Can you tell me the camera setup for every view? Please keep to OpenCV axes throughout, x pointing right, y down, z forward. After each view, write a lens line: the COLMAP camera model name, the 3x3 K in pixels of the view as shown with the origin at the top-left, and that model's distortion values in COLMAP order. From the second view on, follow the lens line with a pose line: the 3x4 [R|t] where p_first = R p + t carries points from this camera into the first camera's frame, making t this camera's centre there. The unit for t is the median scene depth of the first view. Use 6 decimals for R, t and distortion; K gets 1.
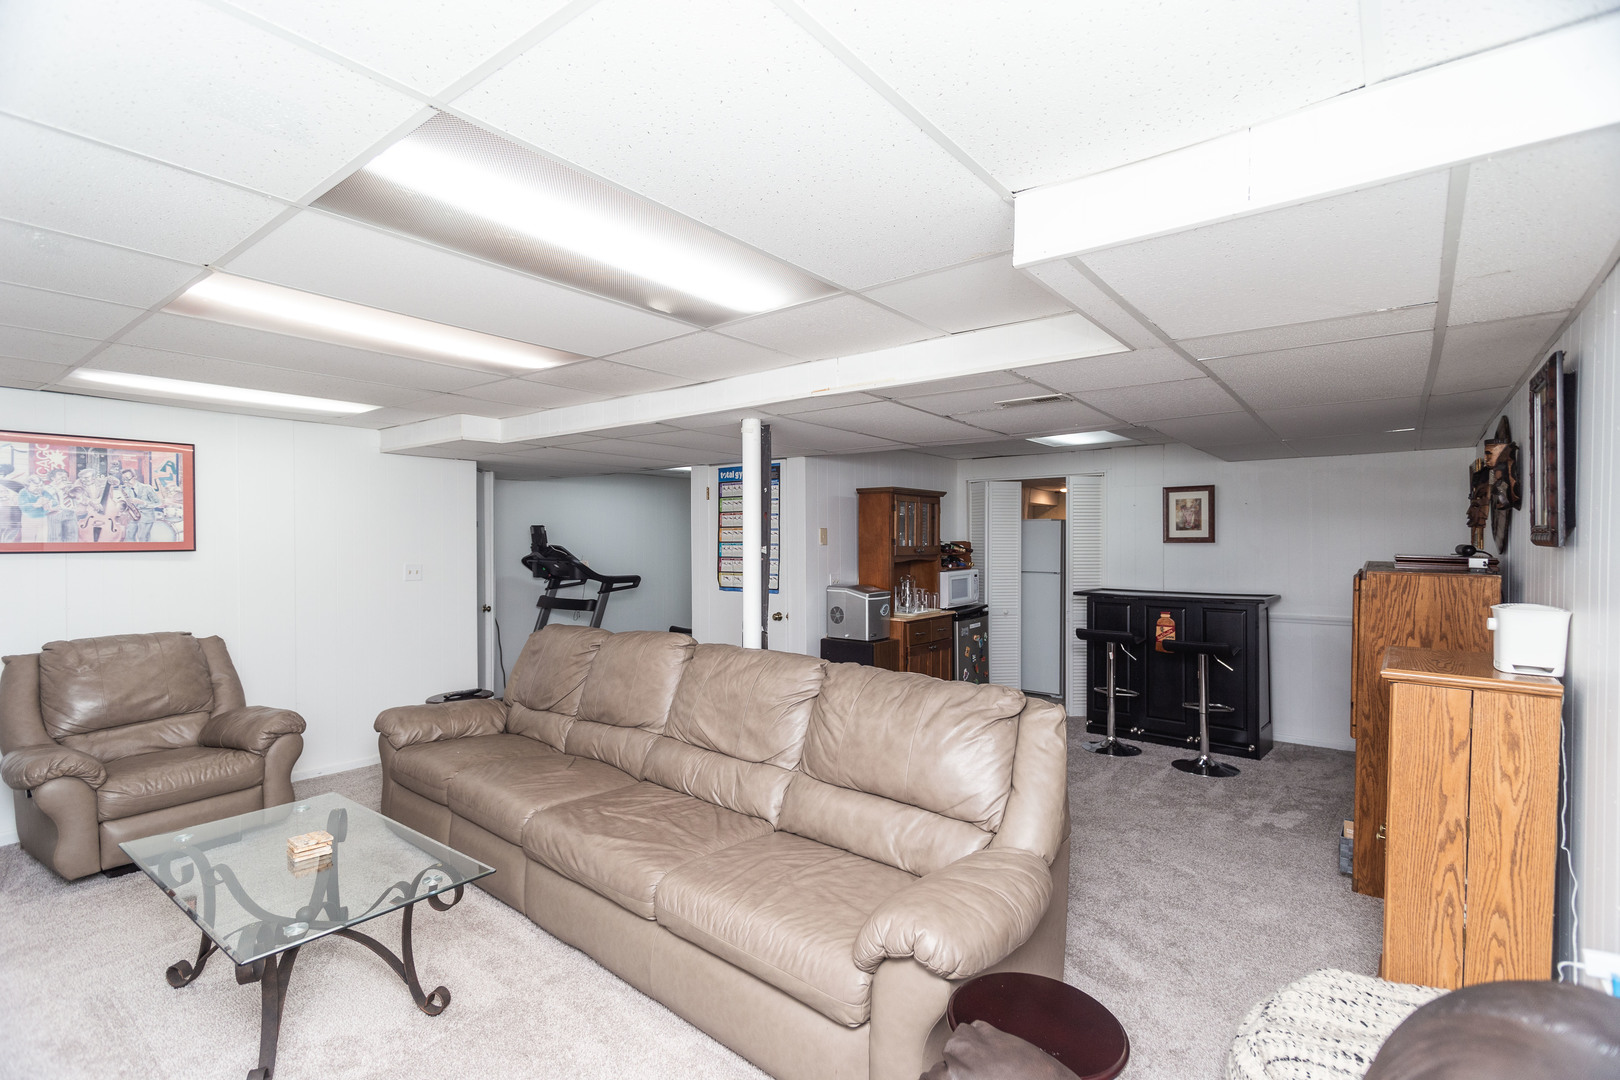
lens RADIAL K [[762.2, 0, 808.9], [0, 762.2, 544.0], [0, 0, 1]] dist [0.012965, -0.001509]
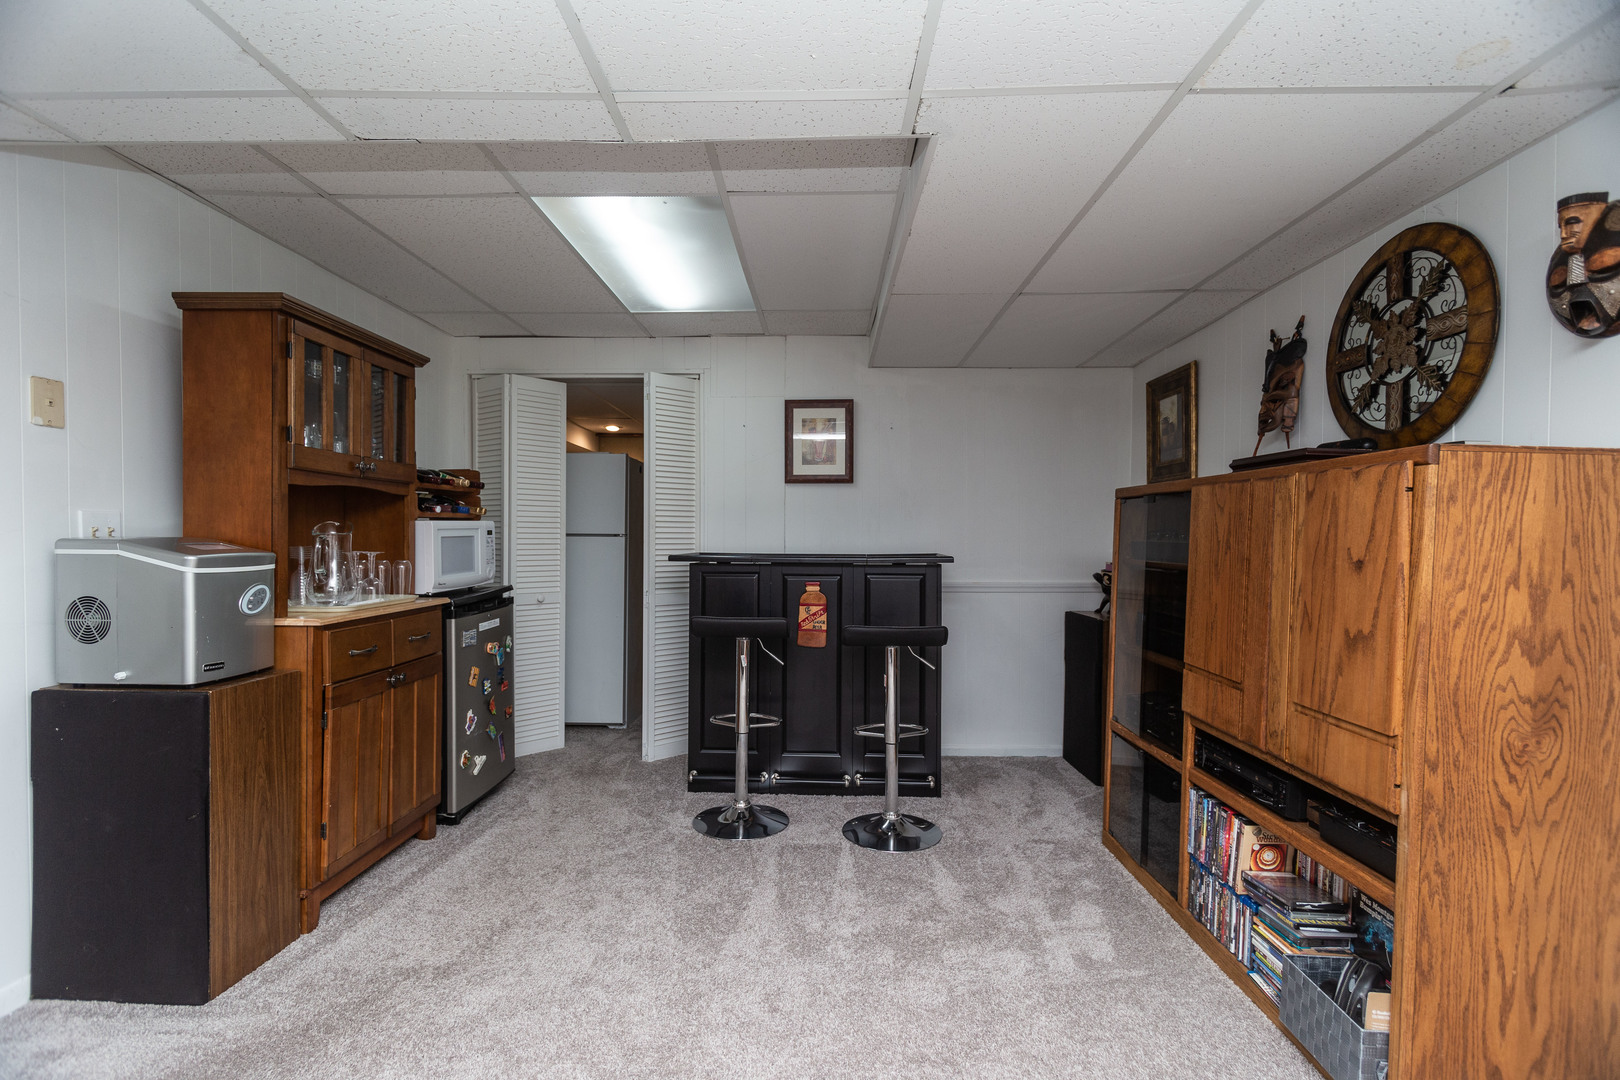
lens RADIAL K [[762.2, 0, 806.5], [0, 762.2, 542.2], [0, 0, 1]] dist [0.012965, -0.001509]
pose [[0.806561, -0.000493, 0.591151, 0.091955], [-0.001915, 0.999992, 0.003445, 0.053324], [-0.591148, -0.003911, 0.806553, 0.496033]]
